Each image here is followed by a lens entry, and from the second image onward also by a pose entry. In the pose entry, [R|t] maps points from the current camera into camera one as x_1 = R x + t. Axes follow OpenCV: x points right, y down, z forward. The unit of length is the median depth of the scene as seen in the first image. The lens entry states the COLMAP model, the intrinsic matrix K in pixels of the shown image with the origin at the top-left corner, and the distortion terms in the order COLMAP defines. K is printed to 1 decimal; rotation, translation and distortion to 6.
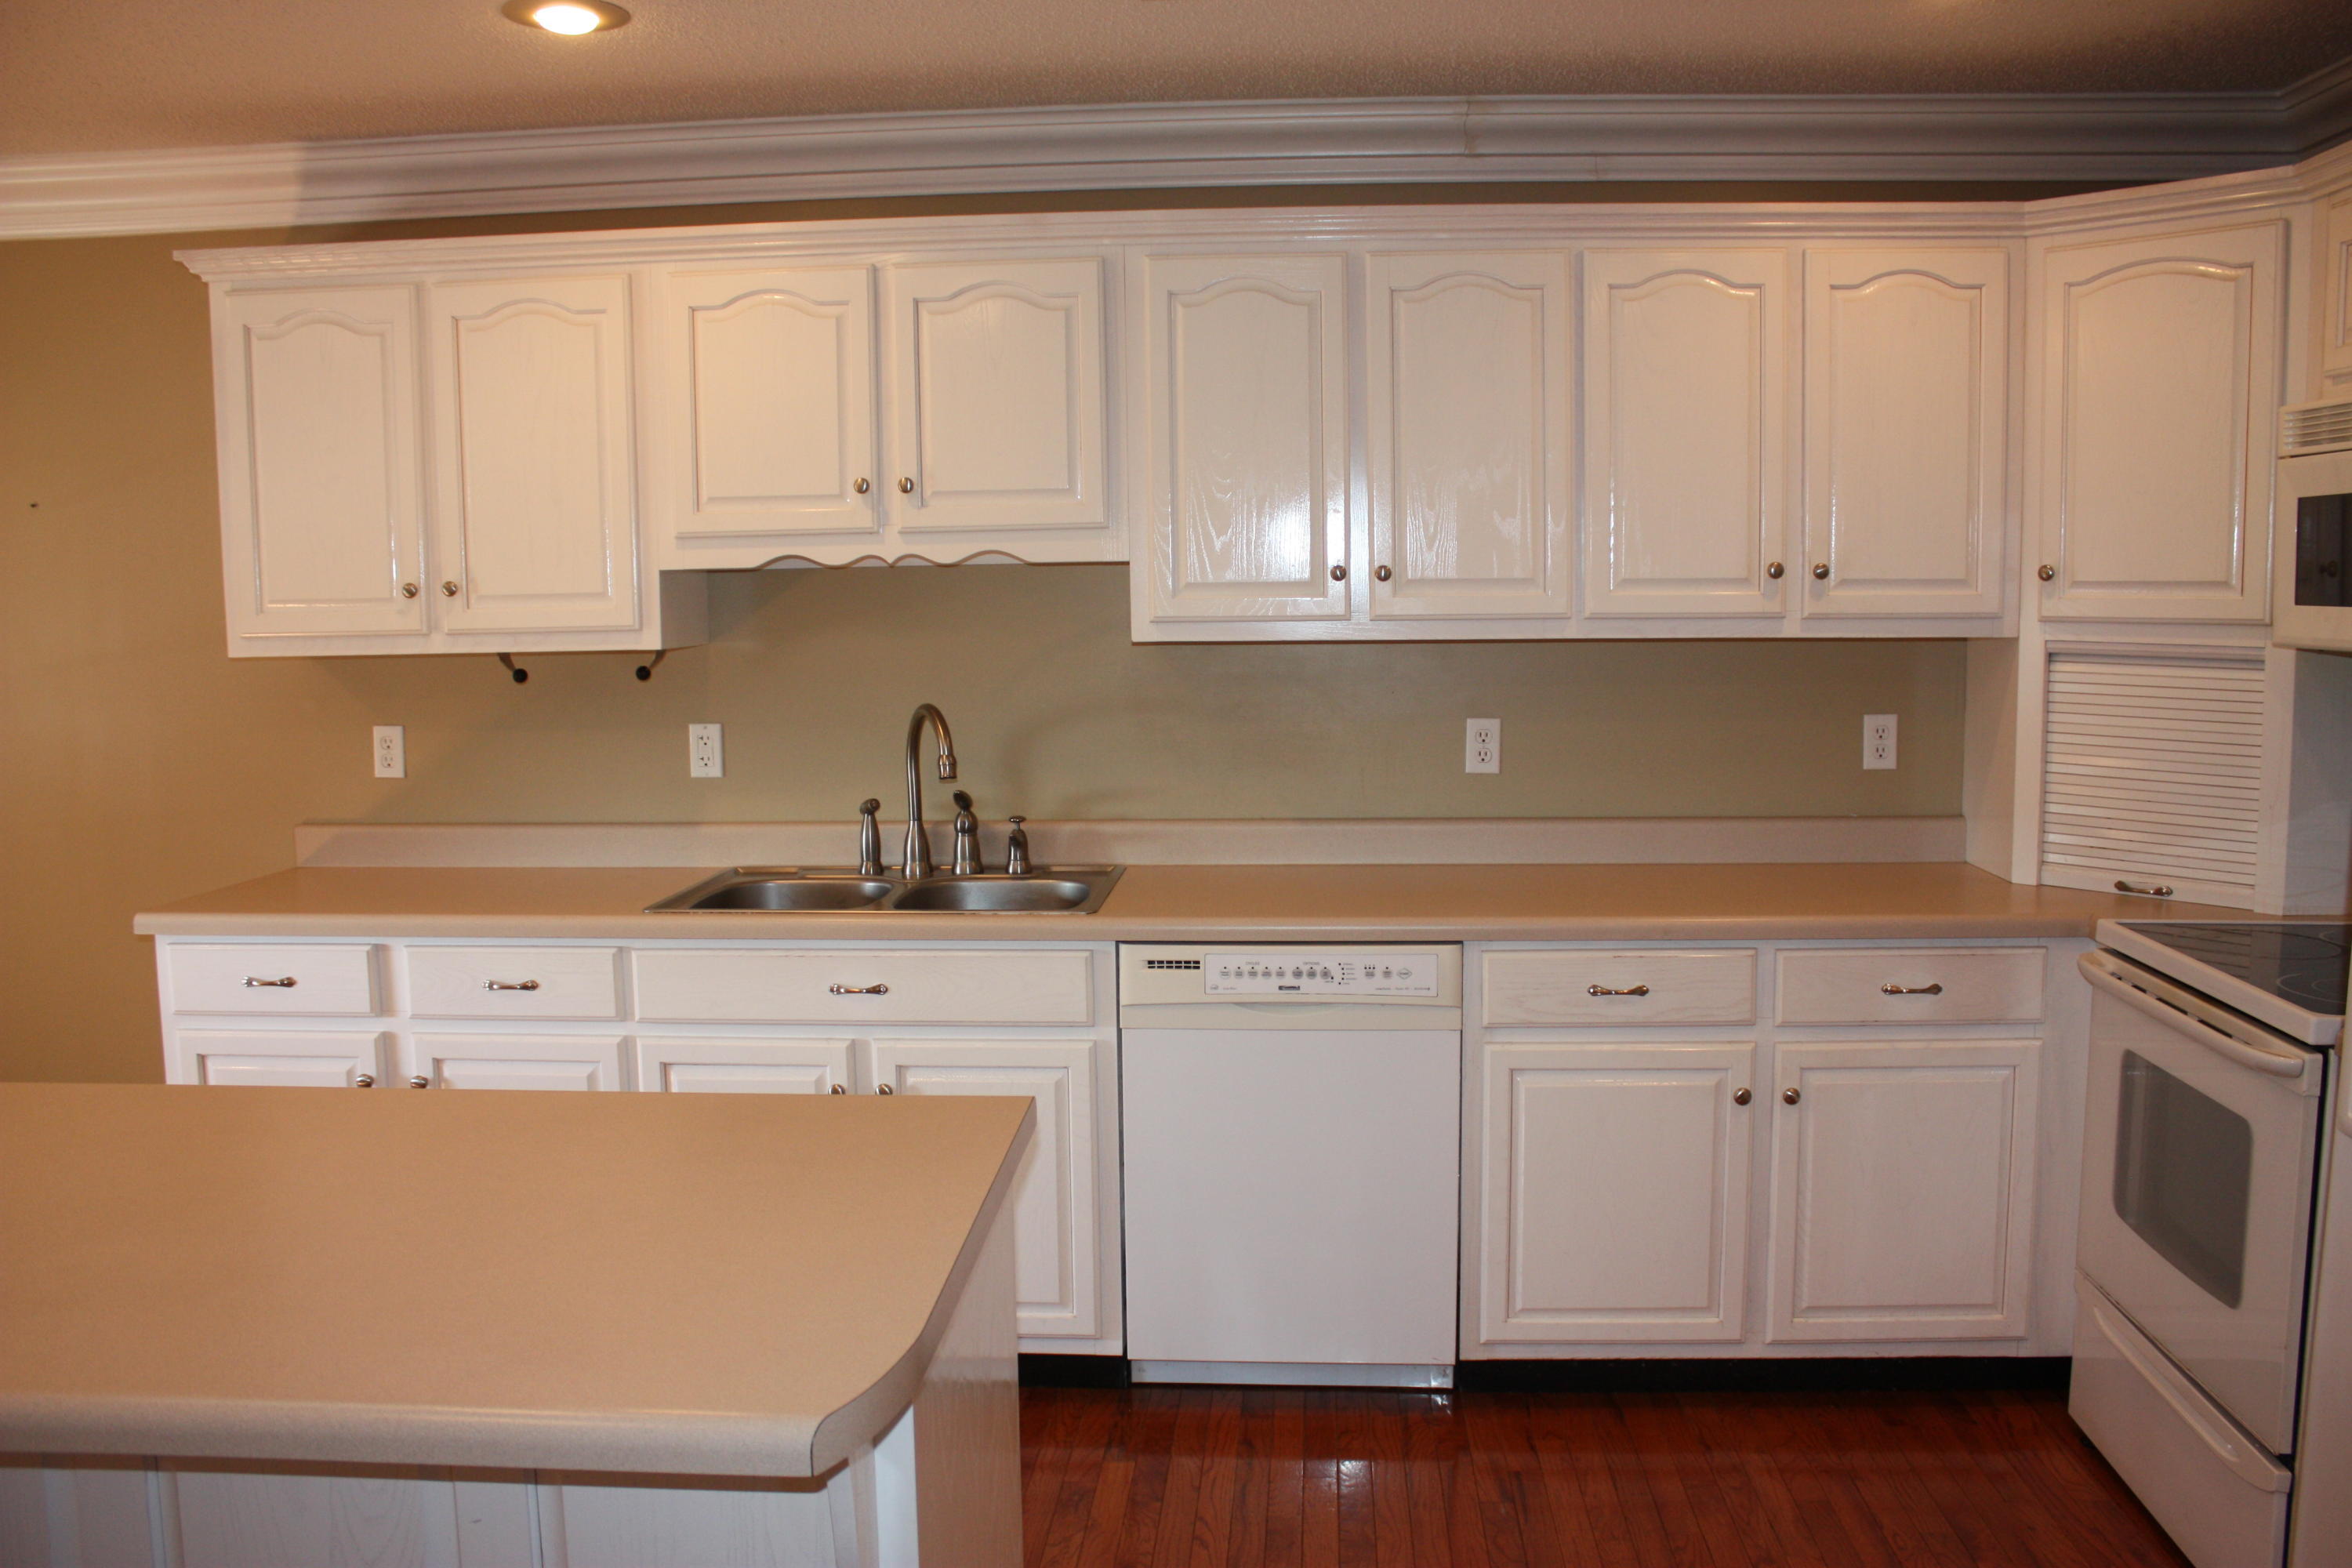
lens RADIAL K [[1983.9, 0, 1176.0], [0, 1983.9, 784.0], [0, 0, 1]] dist [-0.167408, 0.157935]
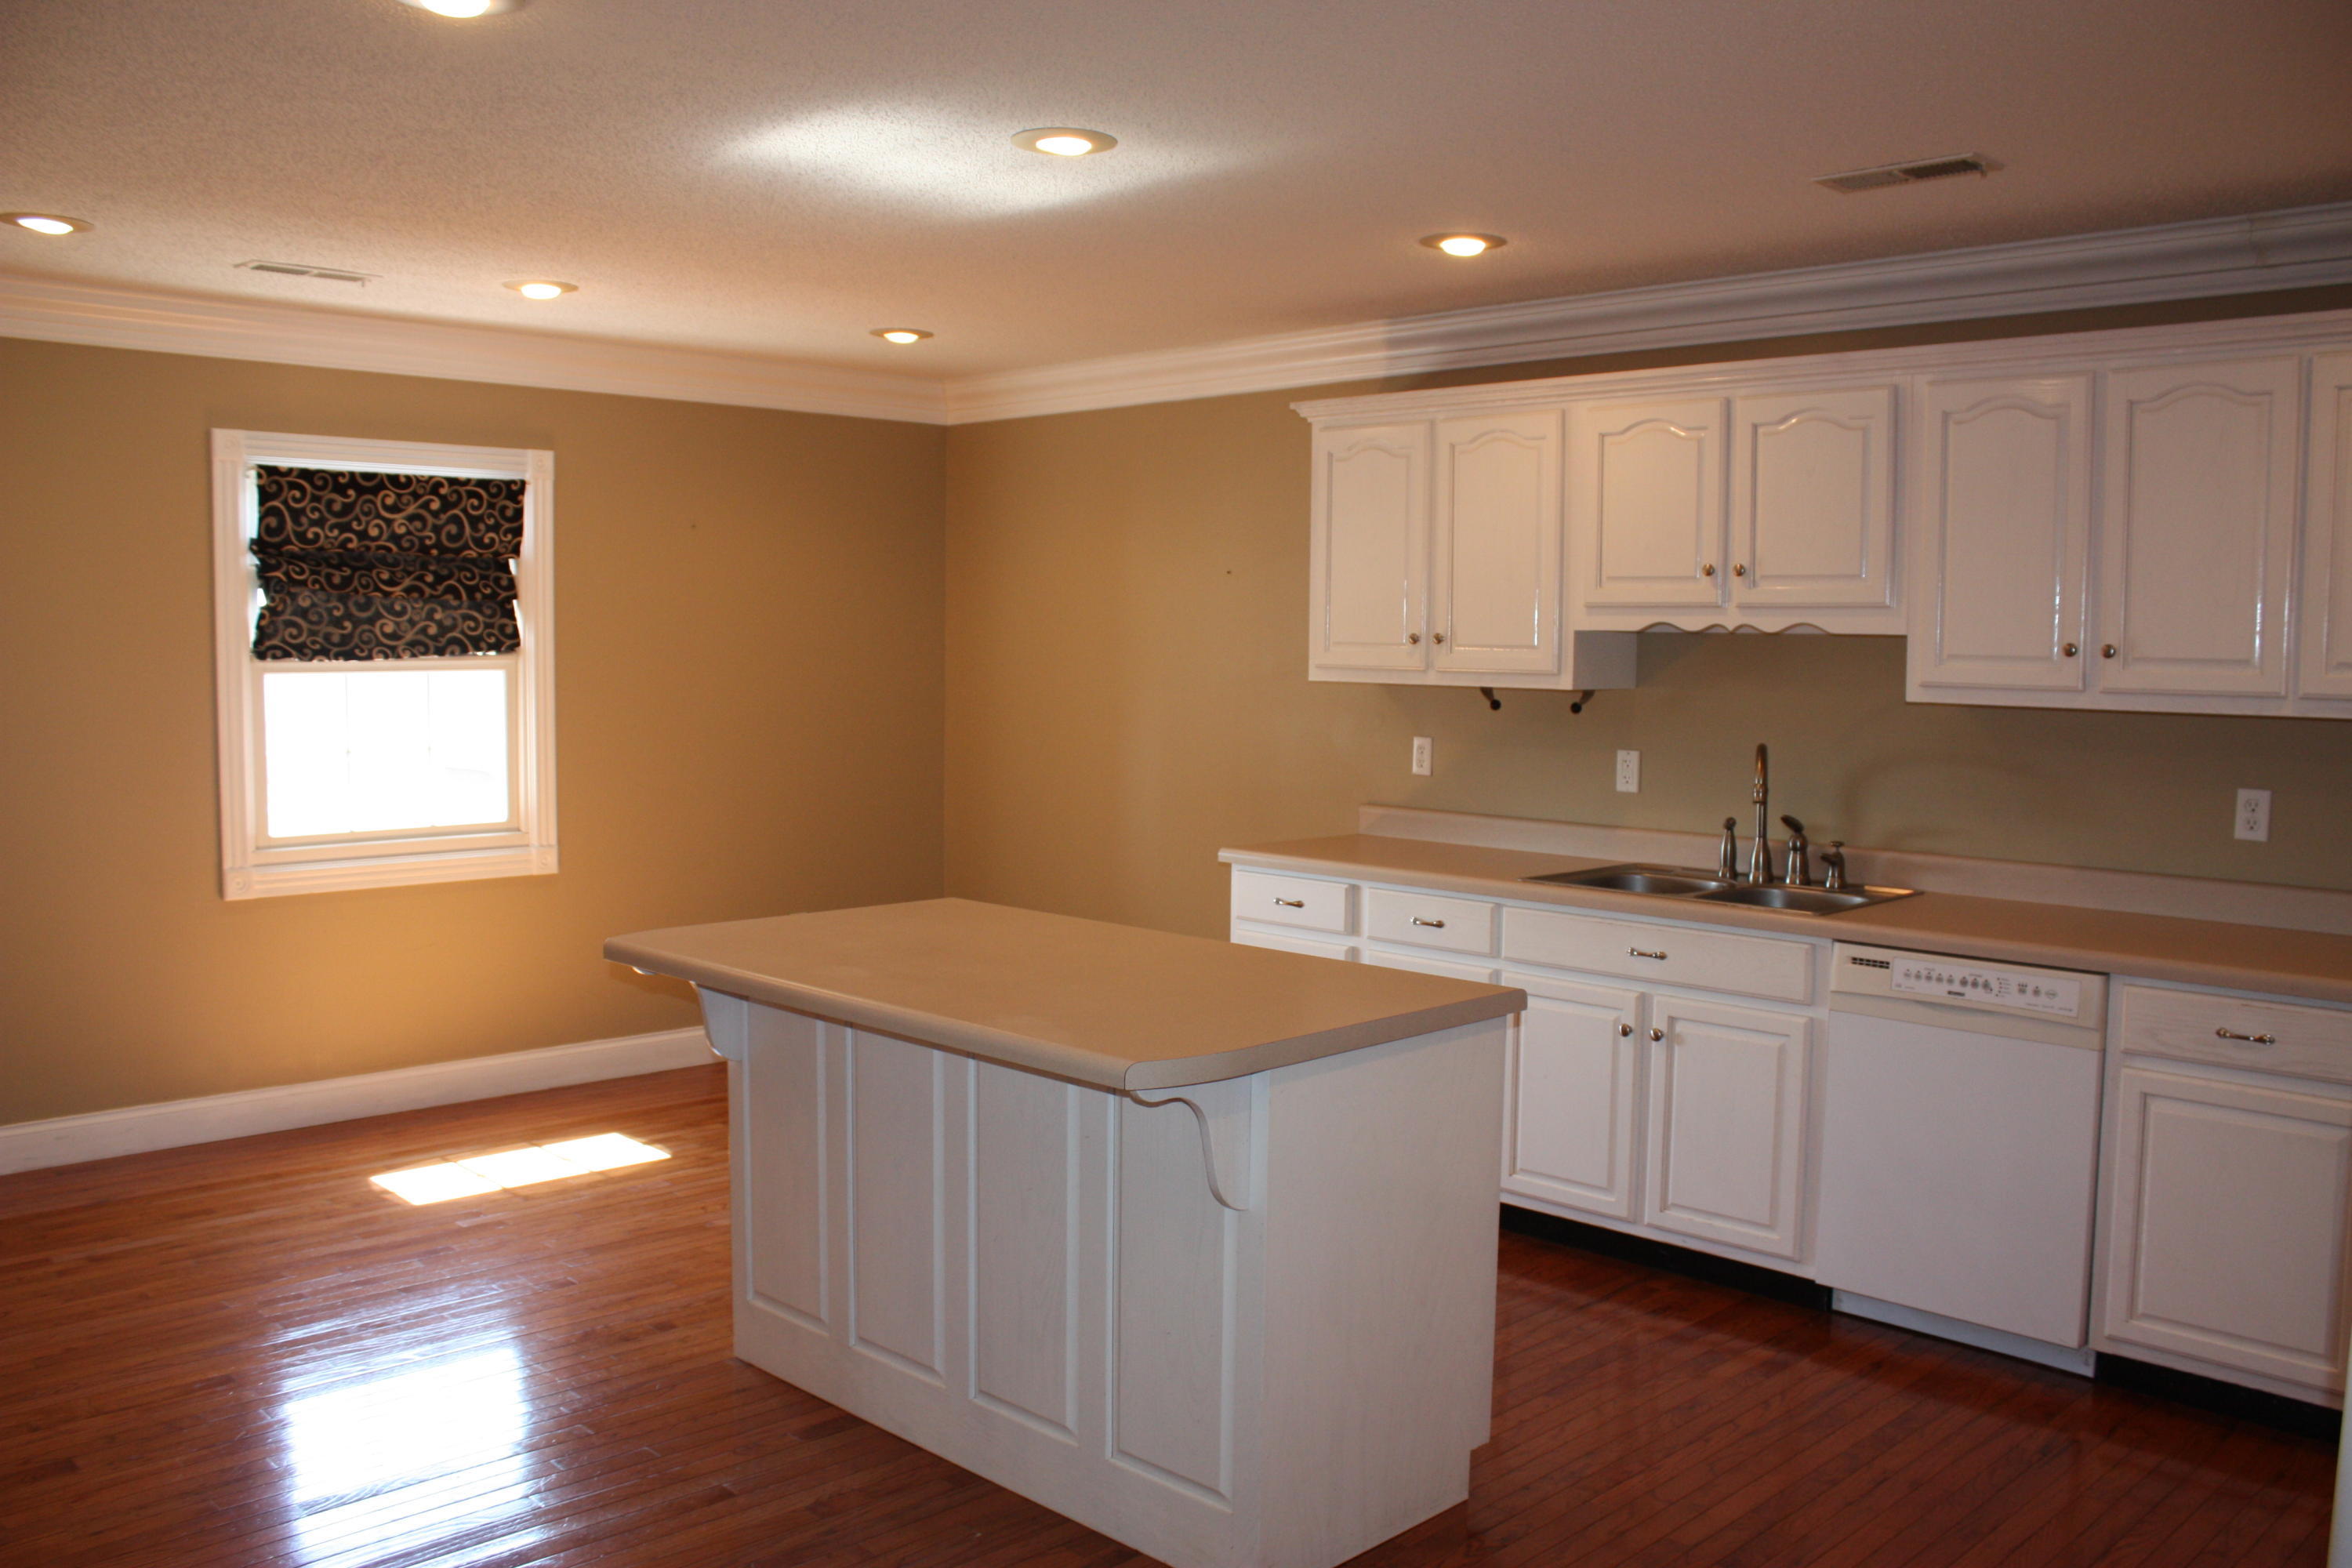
lens RADIAL K [[1983.9, 0, 1176.0], [0, 1983.9, 784.0], [0, 0, 1]] dist [-0.167408, 0.157935]
pose [[0.746066, 0.071880, -0.661981, 0.436329], [-0.091151, 0.995822, 0.005401, 0.012603], [0.659604, 0.056310, 0.749501, -0.180307]]
